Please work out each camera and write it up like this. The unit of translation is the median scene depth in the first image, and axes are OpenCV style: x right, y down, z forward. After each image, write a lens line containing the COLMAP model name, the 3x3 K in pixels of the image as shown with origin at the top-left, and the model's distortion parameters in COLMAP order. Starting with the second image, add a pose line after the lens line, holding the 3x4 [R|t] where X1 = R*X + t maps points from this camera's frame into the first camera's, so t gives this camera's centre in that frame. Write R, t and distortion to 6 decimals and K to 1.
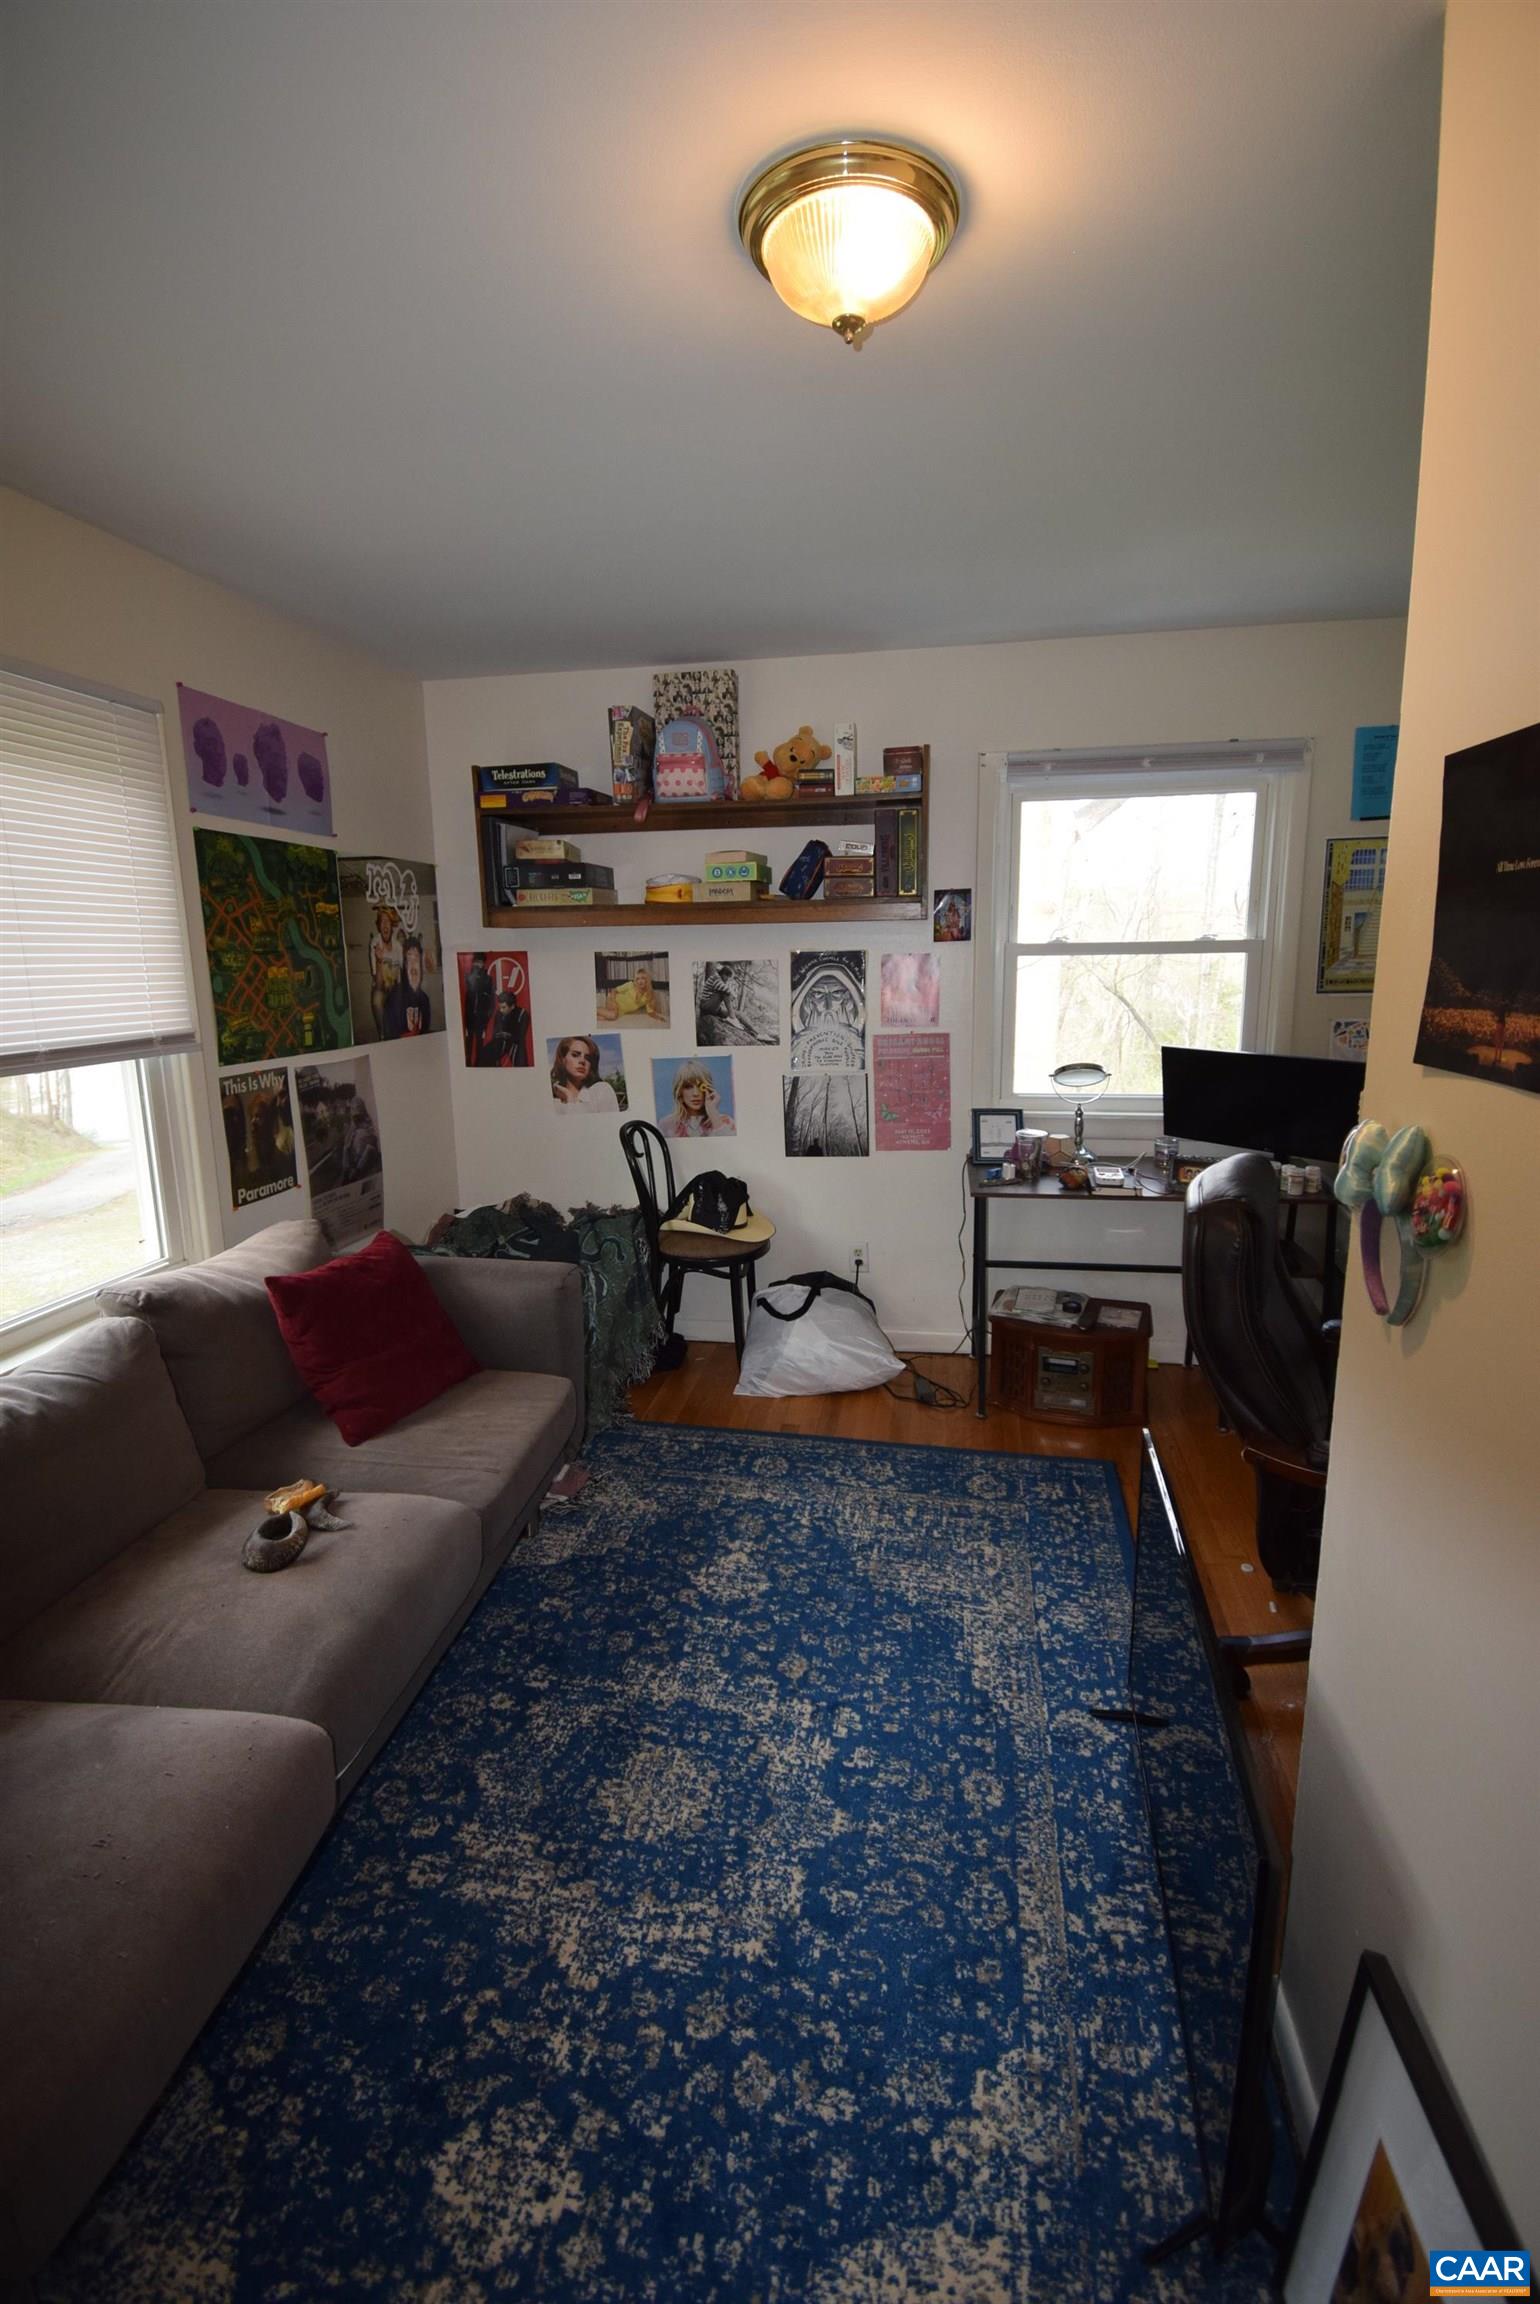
lens RADIAL K [[1033.1, 0, 780.1], [0, 1033.1, 1136.4], [0, 0, 1]] dist [-0.005294, -0.006458]
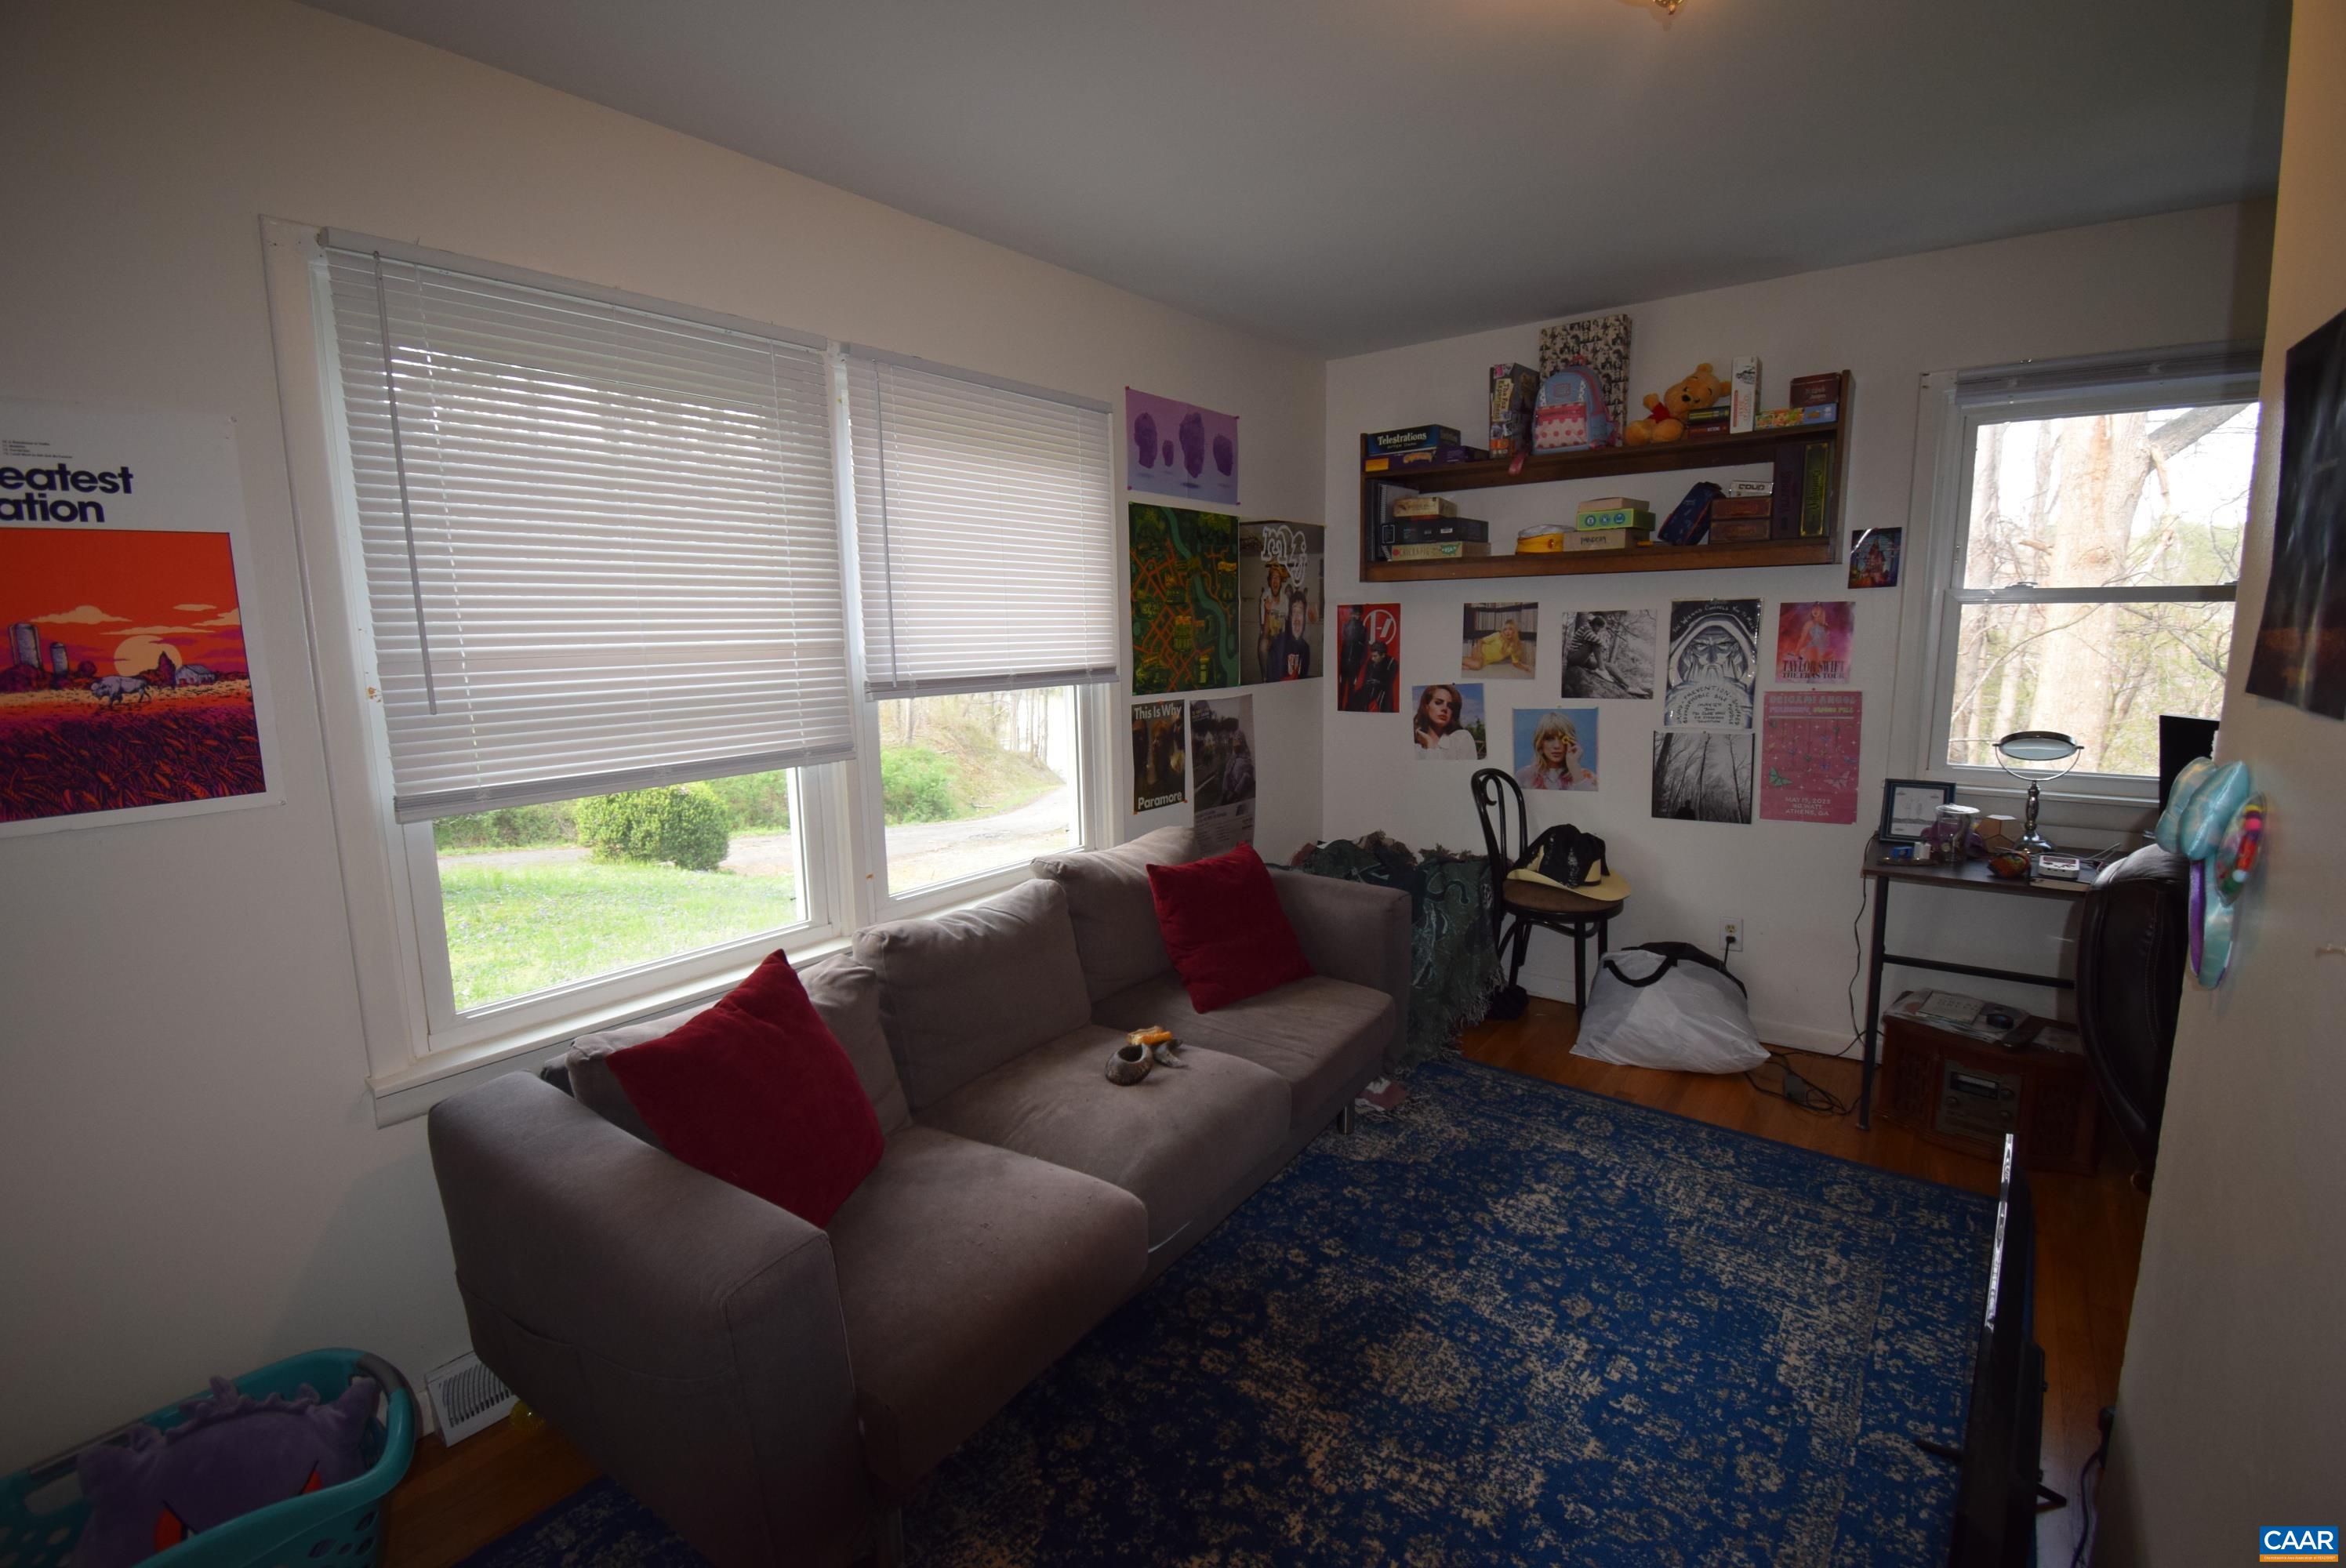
lens RADIAL K [[1051.8, 0, 1171.1], [0, 1051.8, 784.2], [0, 0, 1]] dist [-0.005294, -0.006458]
pose [[0.883718, 0.069962, -0.462761, 0.078412], [-0.079258, 0.996854, -0.000648, 0.032865], [0.461260, 0.037250, 0.886483, -0.078618]]
